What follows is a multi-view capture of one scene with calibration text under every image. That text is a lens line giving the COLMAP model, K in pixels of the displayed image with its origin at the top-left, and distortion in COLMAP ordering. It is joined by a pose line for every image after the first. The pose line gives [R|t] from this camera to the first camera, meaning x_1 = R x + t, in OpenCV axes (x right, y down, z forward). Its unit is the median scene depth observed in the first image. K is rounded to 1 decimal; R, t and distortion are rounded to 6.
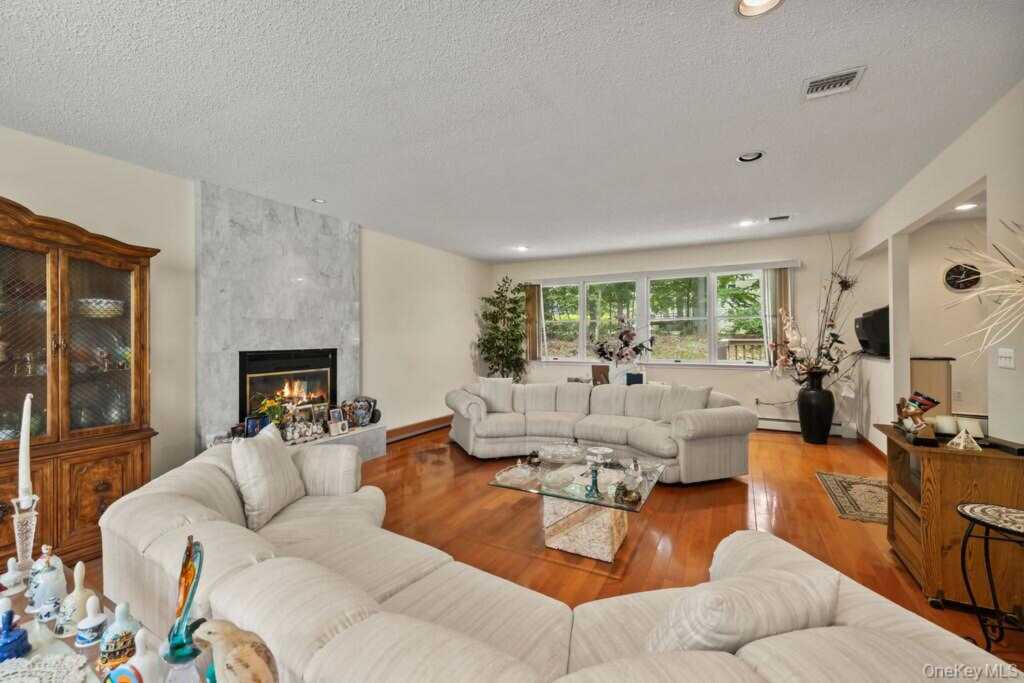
lens RADIAL K [[443.6, 0, 508.0], [0, 443.6, 339.4], [0, 0, 1]] dist [0.000843, -0.000070]
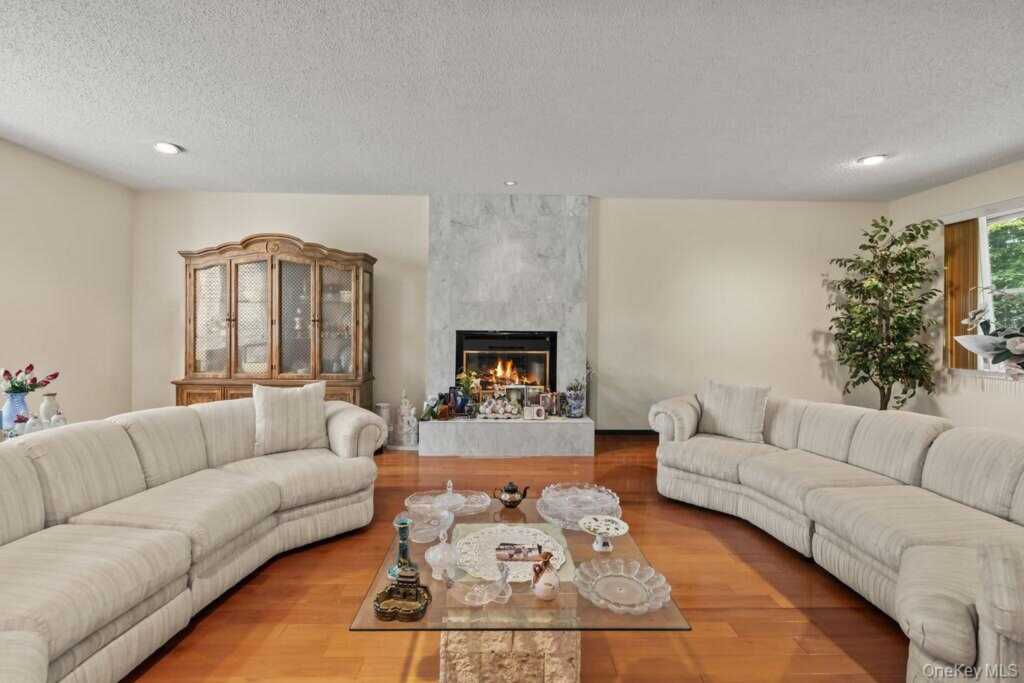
lens RADIAL K [[443.6, 0, 512.2], [0, 443.6, 333.7], [0, 0, 1]] dist [0.000843, -0.000070]
pose [[0.480396, 0.018682, -0.876853, 0.443098], [-0.017427, 0.999779, 0.011753, 0.017059], [0.876878, 0.009635, 0.480616, 0.494358]]
